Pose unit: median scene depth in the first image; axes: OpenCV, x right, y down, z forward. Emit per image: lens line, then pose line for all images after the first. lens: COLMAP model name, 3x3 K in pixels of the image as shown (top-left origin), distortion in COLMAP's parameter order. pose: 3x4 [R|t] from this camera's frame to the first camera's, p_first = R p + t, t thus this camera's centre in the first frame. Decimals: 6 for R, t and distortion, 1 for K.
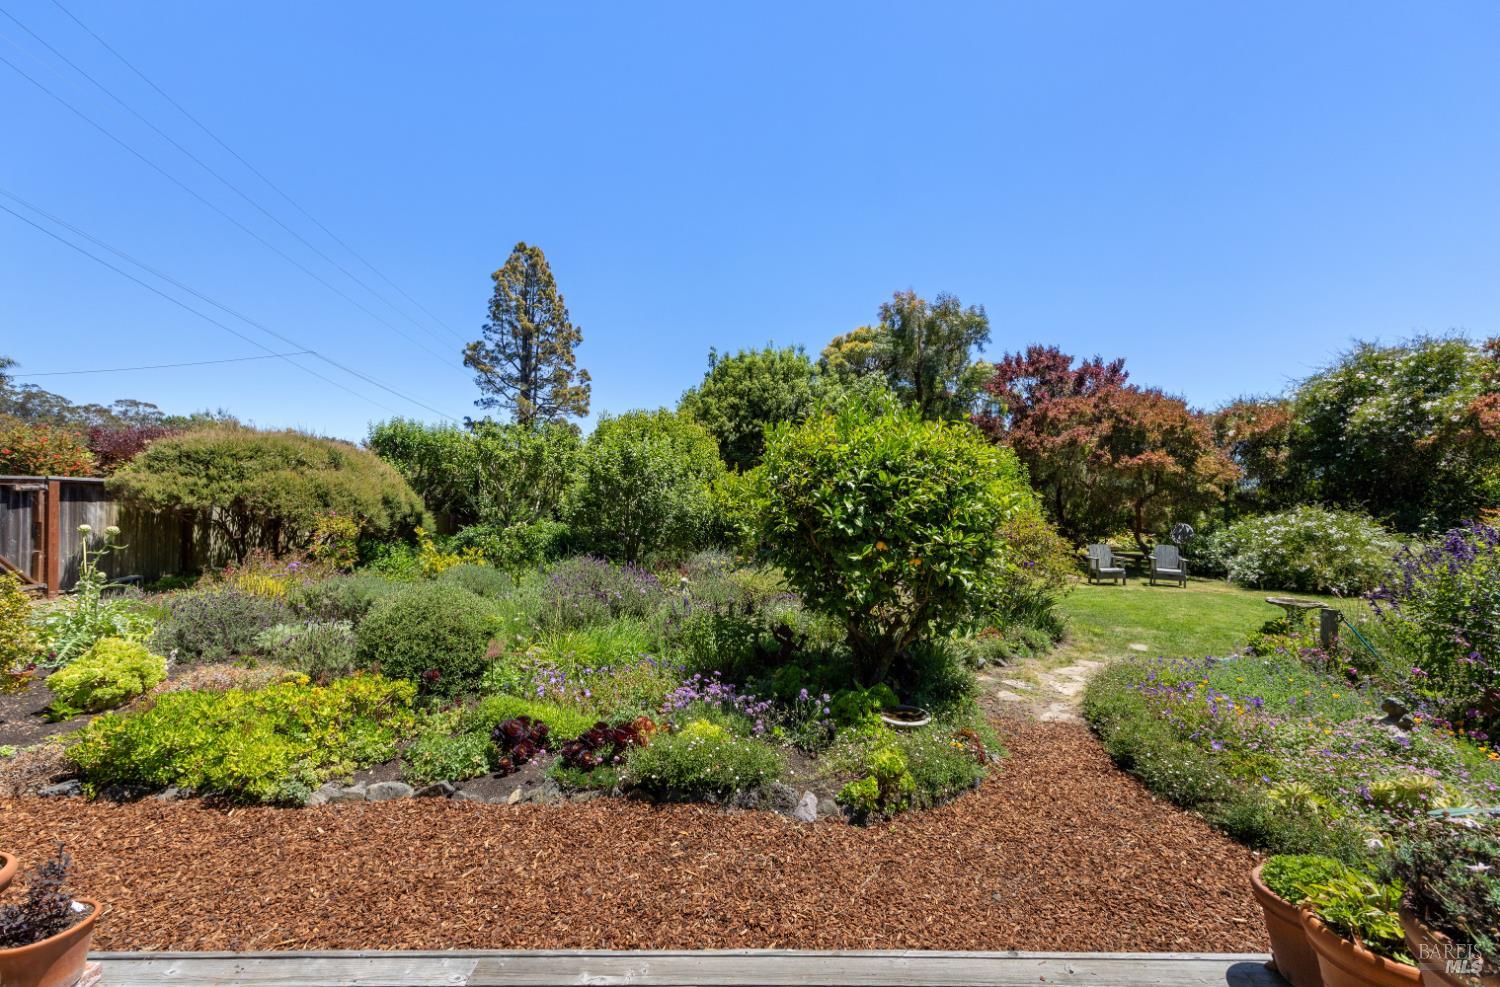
lens RADIAL K [[611.7, 0, 750.4], [0, 611.7, 496.3], [0, 0, 1]] dist [-0.000555, -0.001441]
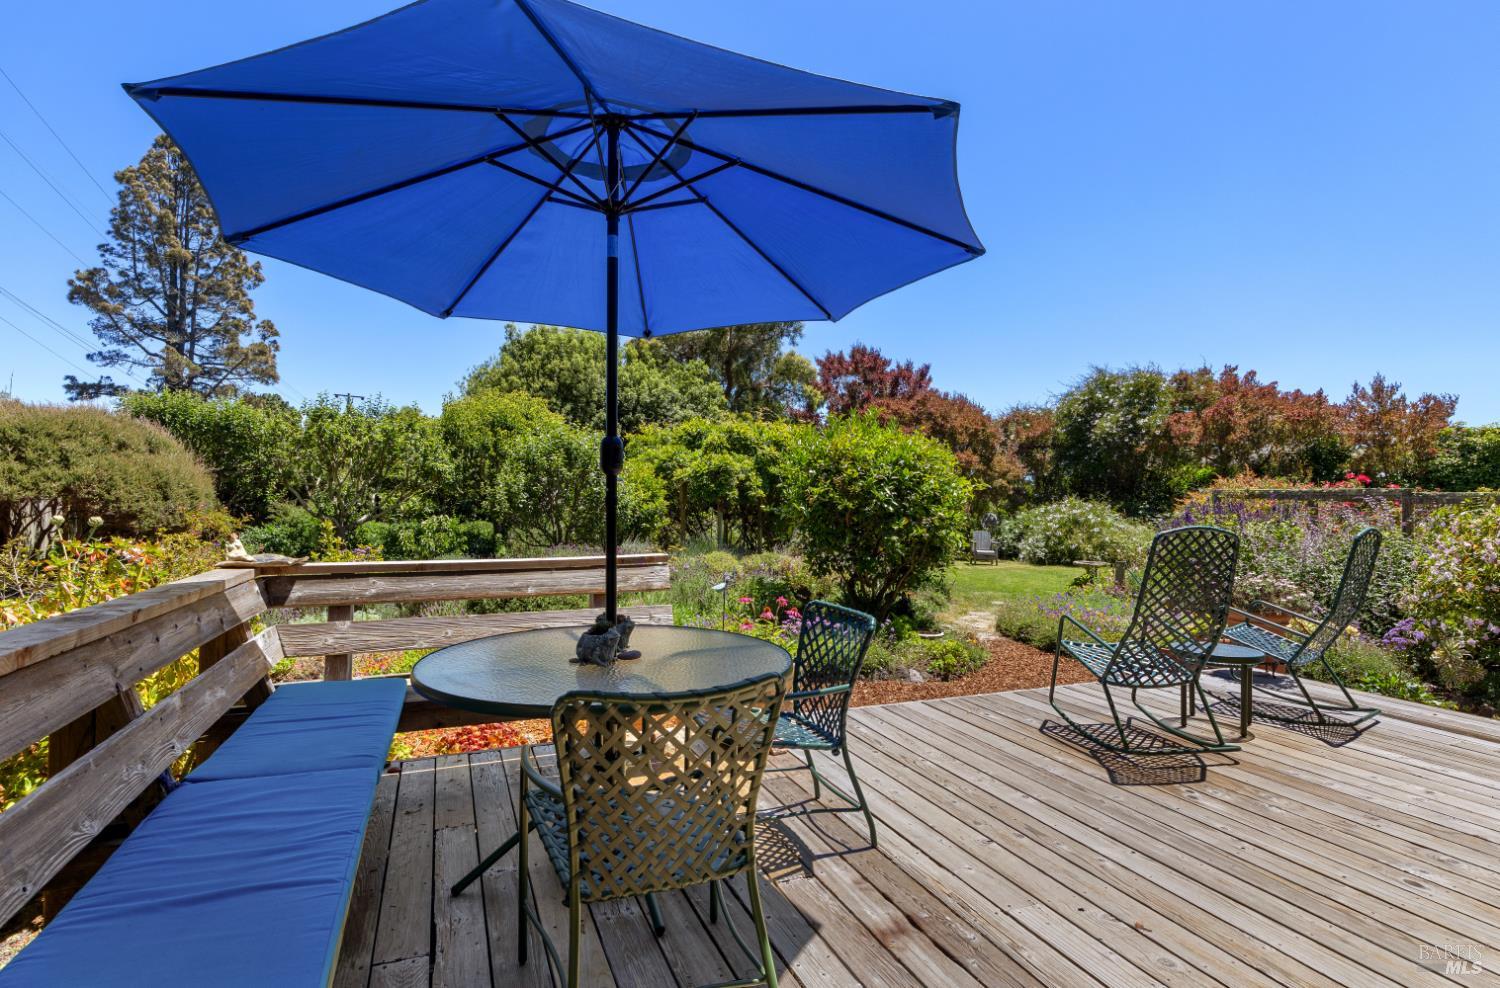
lens RADIAL K [[745.1, 0, 749.4], [0, 745.1, 481.6], [0, 0, 1]] dist [-0.019590, -0.001003]
pose [[0.928599, 0.005959, 0.371037, -0.227712], [-0.000054, 0.999873, -0.015925, 0.005813], [-0.371085, 0.014767, 0.928482, -0.144635]]
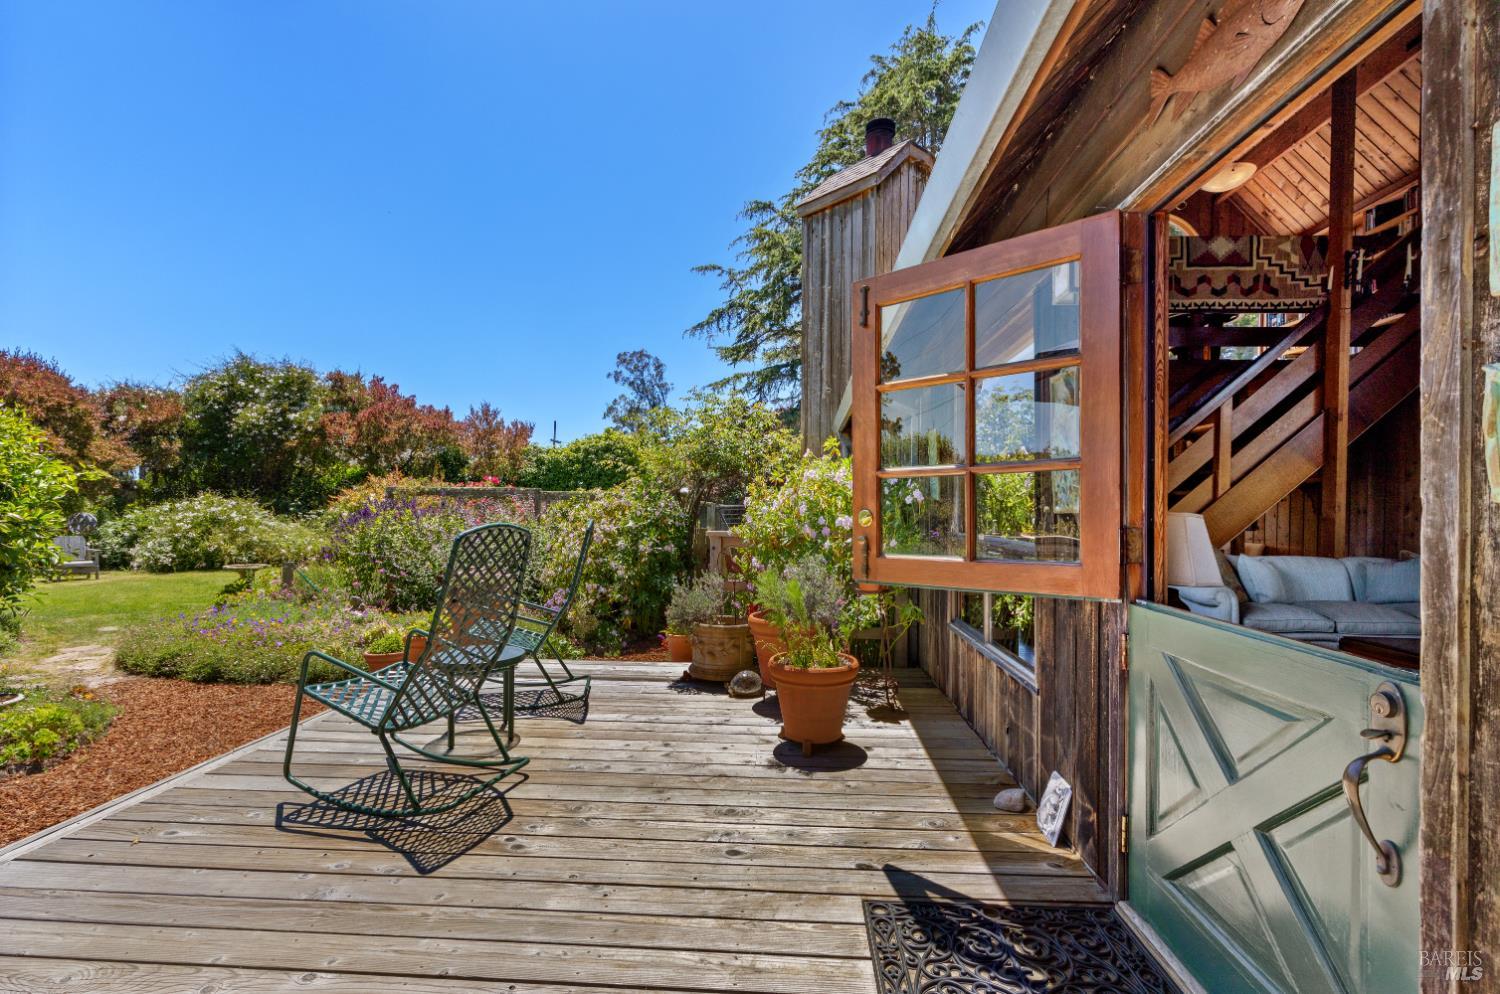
lens RADIAL K [[662.5, 0, 754.9], [0, 662.5, 503.4], [0, 0, 1]] dist [-0.001629, -0.000038]
pose [[0.071073, -0.009793, 0.997423, -0.187277], [-0.010780, 0.999886, 0.010586, 0.008457], [-0.997413, -0.011505, 0.070960, -0.068169]]
